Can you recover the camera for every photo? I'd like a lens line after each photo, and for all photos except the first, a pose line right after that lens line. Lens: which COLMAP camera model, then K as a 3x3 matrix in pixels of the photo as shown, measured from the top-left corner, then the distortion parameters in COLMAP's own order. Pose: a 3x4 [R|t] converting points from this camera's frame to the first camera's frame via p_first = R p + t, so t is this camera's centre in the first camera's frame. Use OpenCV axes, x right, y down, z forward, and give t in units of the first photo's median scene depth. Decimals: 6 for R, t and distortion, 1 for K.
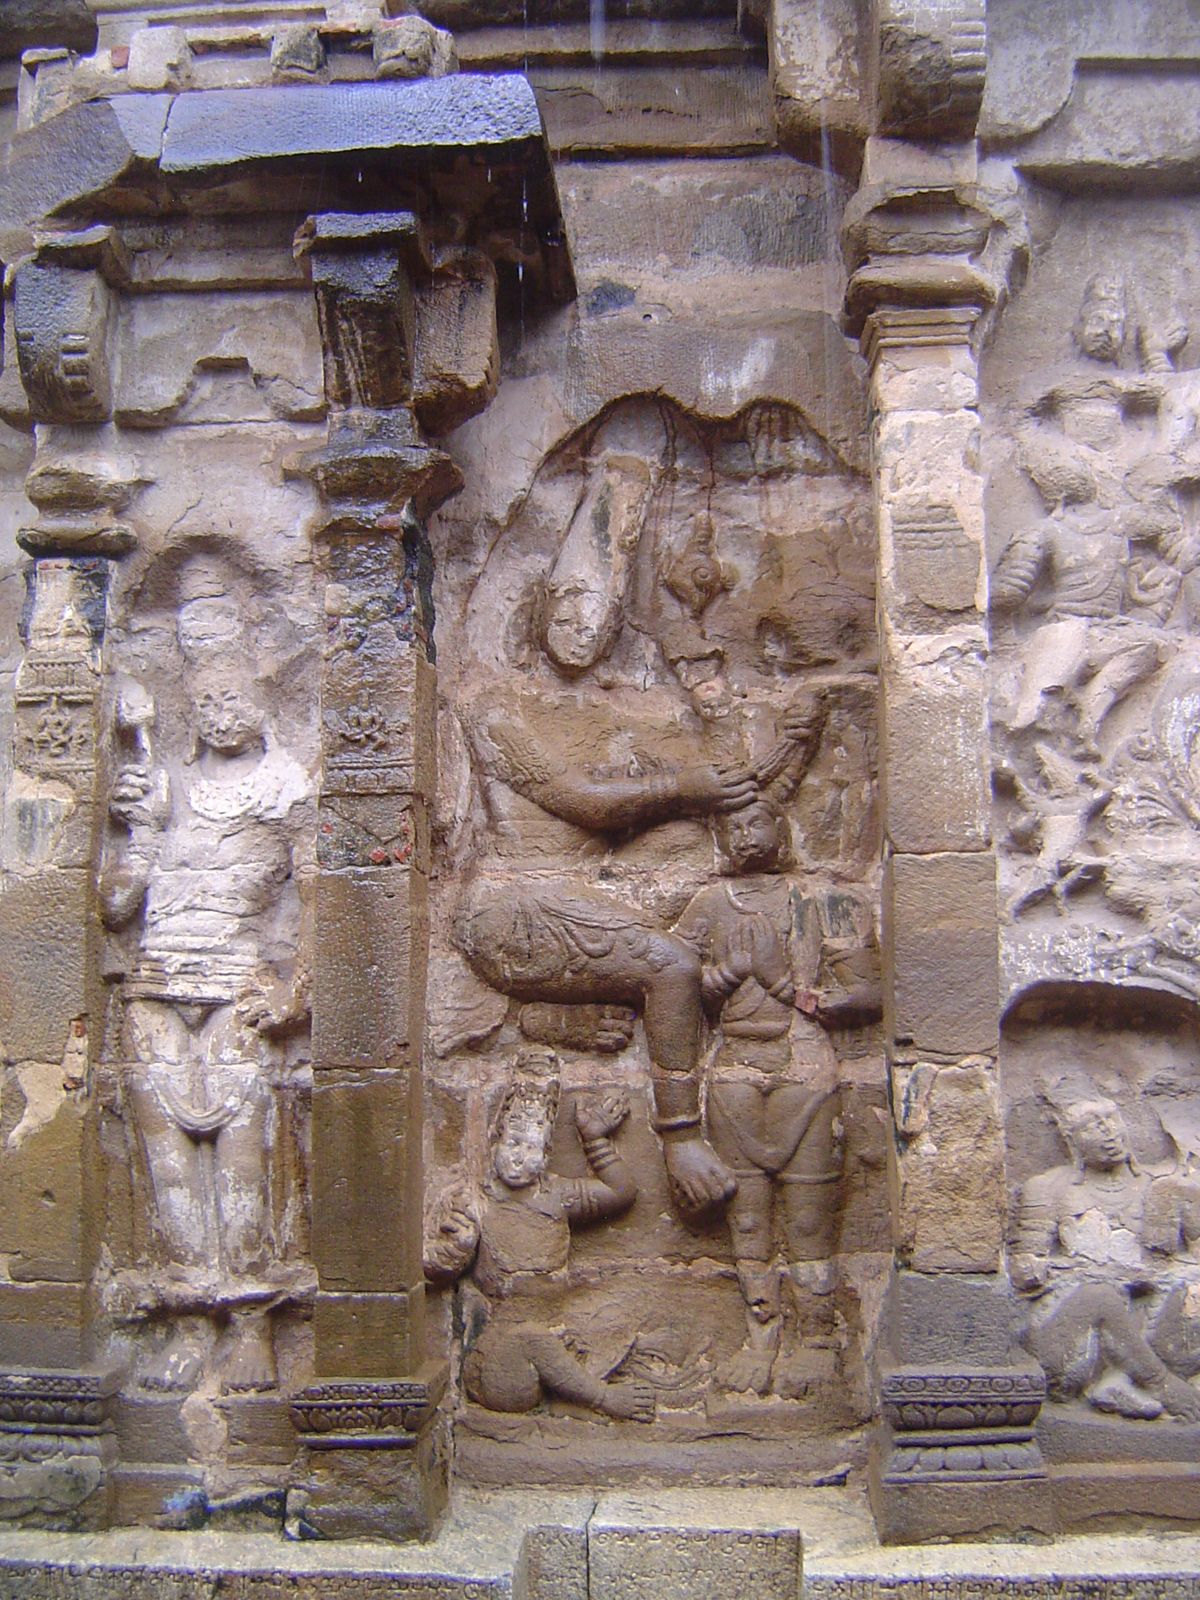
lens RADIAL K [[1843.6, 0, 597.9], [0, 1843.6, 800.6], [0, 0, 1]] dist [-0.132496, 0.000000]
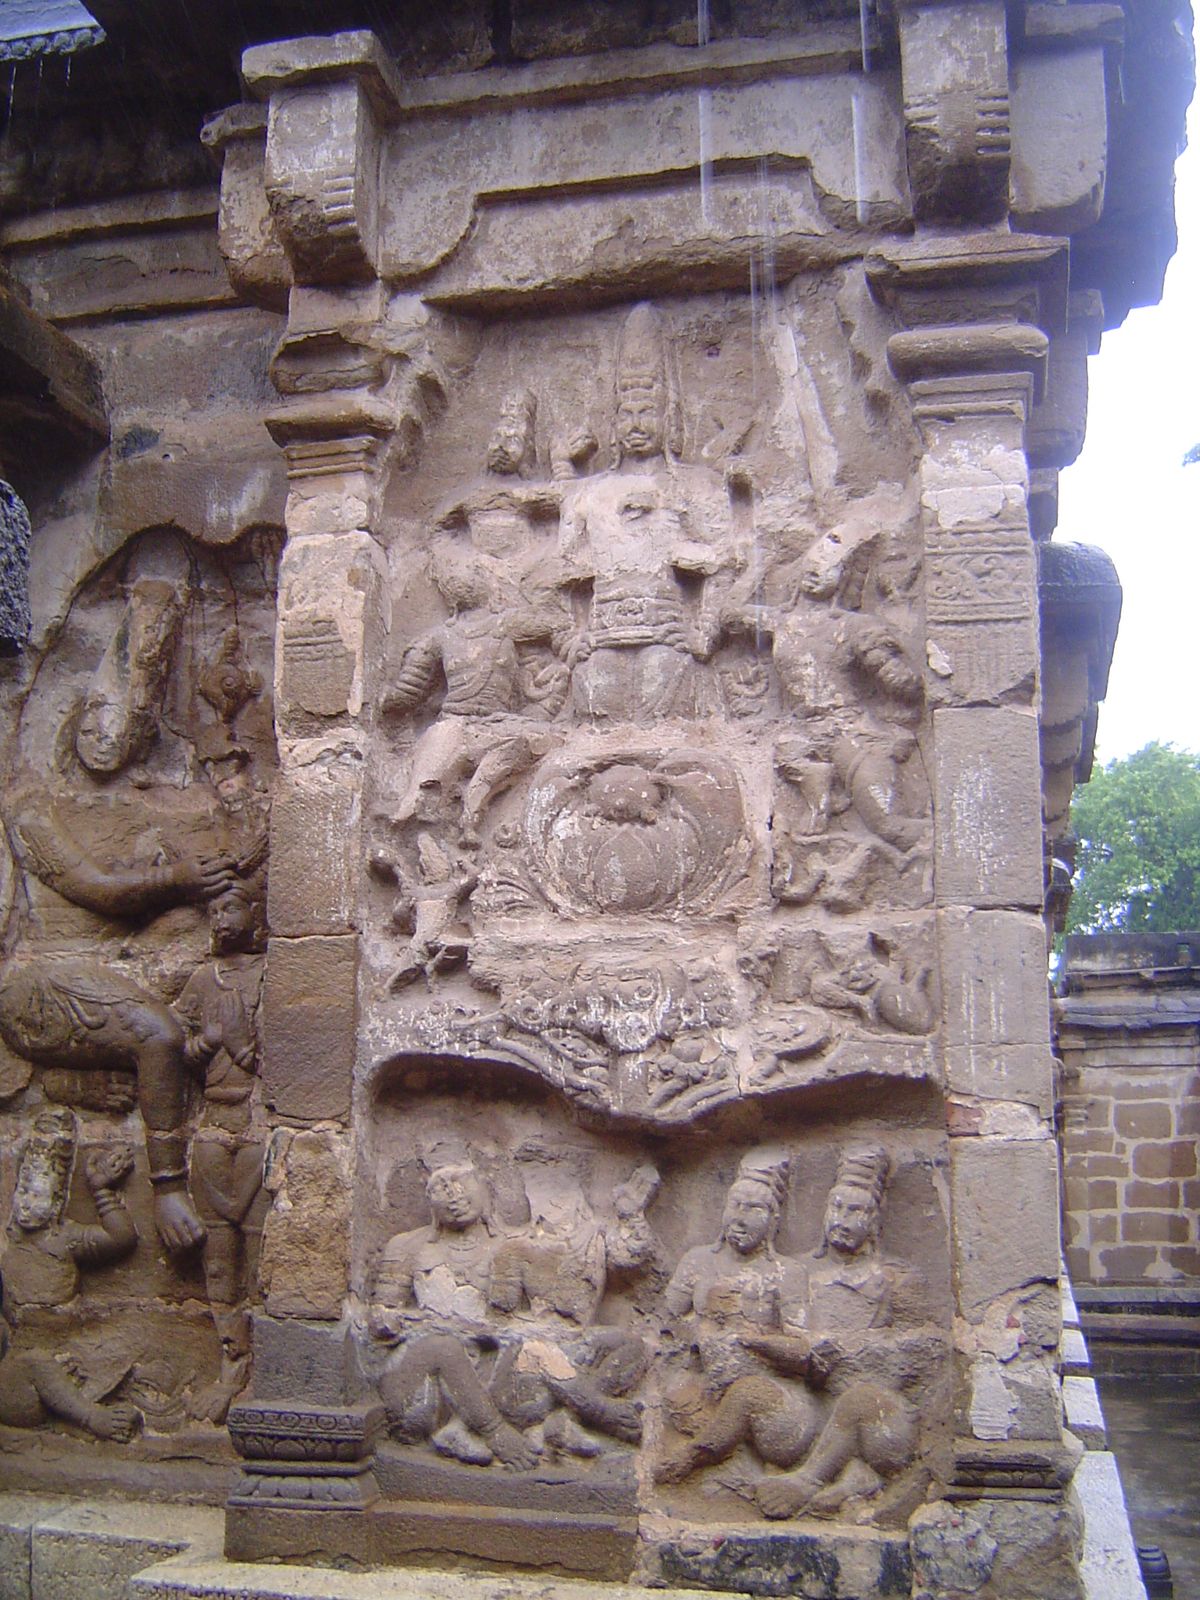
lens RADIAL K [[1843.6, 0, 600.2], [0, 1843.6, 799.5], [0, 0, 1]] dist [-0.132496, 0.000000]
pose [[0.985498, -0.025438, -0.167771, 0.517535], [0.020296, 0.999272, -0.032289, -0.013827], [0.168471, 0.028416, 0.985297, -0.057445]]
